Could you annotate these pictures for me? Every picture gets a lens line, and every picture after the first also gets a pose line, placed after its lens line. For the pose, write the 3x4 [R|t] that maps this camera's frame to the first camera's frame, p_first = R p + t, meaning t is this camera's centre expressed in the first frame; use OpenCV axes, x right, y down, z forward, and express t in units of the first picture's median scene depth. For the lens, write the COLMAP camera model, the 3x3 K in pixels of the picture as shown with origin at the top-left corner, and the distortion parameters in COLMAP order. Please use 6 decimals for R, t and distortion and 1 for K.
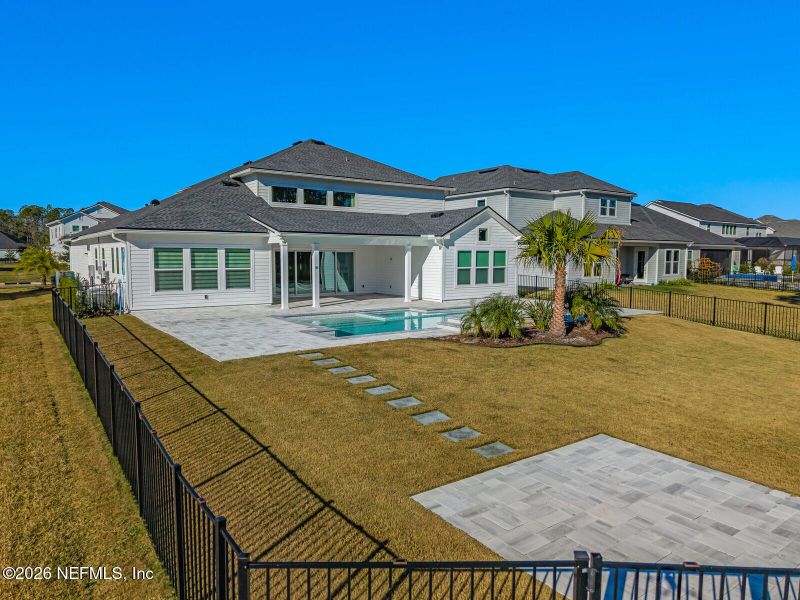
lens RADIAL K [[512.2, 0, 397.0], [0, 512.2, 301.4], [0, 0, 1]] dist [0.004499, -0.007757]
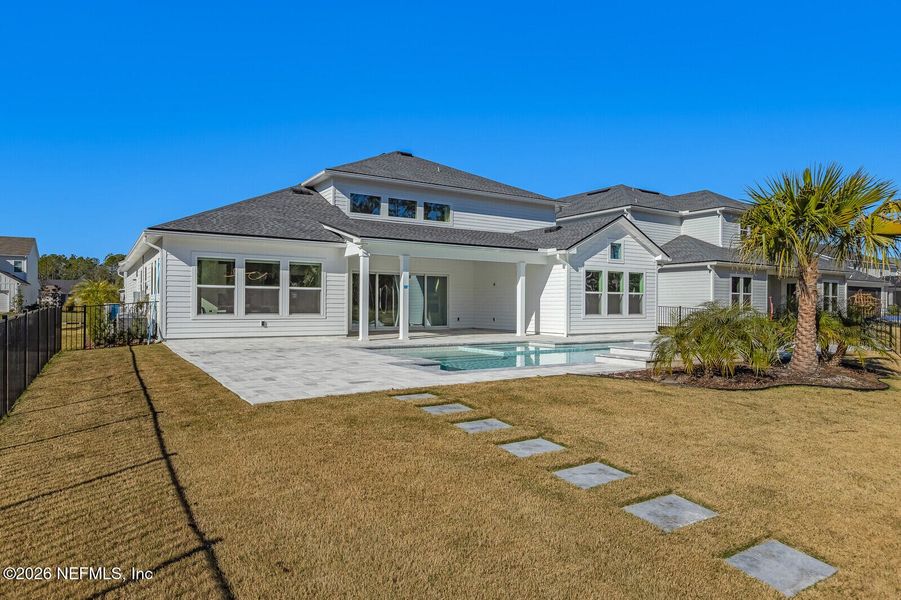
lens RADIAL K [[530.2, 0, 436.3], [0, 530.2, 304.7], [0, 0, 1]] dist [-0.001058, -0.001618]
pose [[0.997332, 0.003071, -0.072940, -0.049513], [-0.009530, 0.996042, -0.088370, 0.026617], [0.072380, 0.088829, 0.993414, 0.200226]]
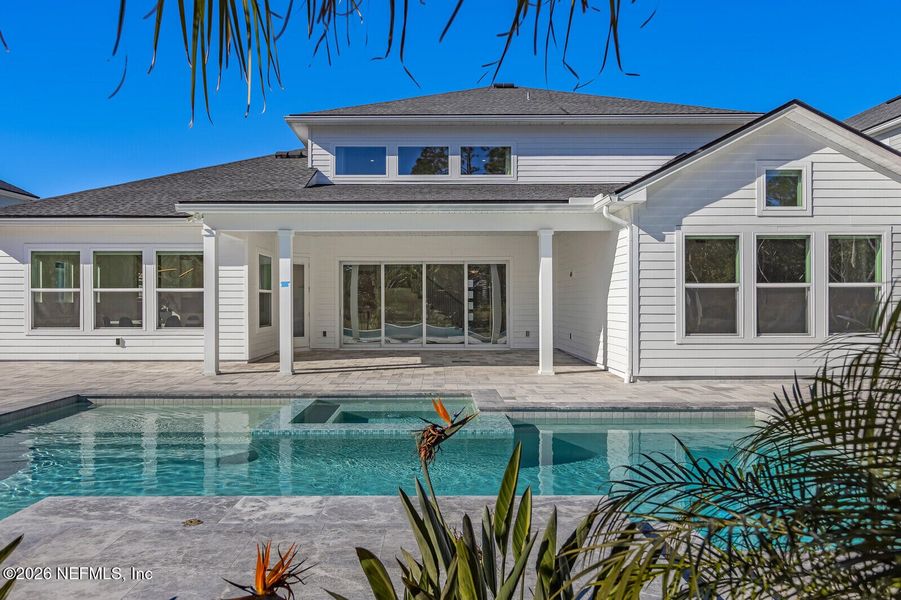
lens RADIAL K [[582.9, 0, 437.4], [0, 582.9, 298.9], [0, 0, 1]] dist [-0.002435, 0.001047]
pose [[0.819089, -0.008843, -0.573599, 0.216929], [-0.047092, 0.995470, -0.082594, -0.016704], [0.571731, 0.094664, 0.814962, 0.607481]]
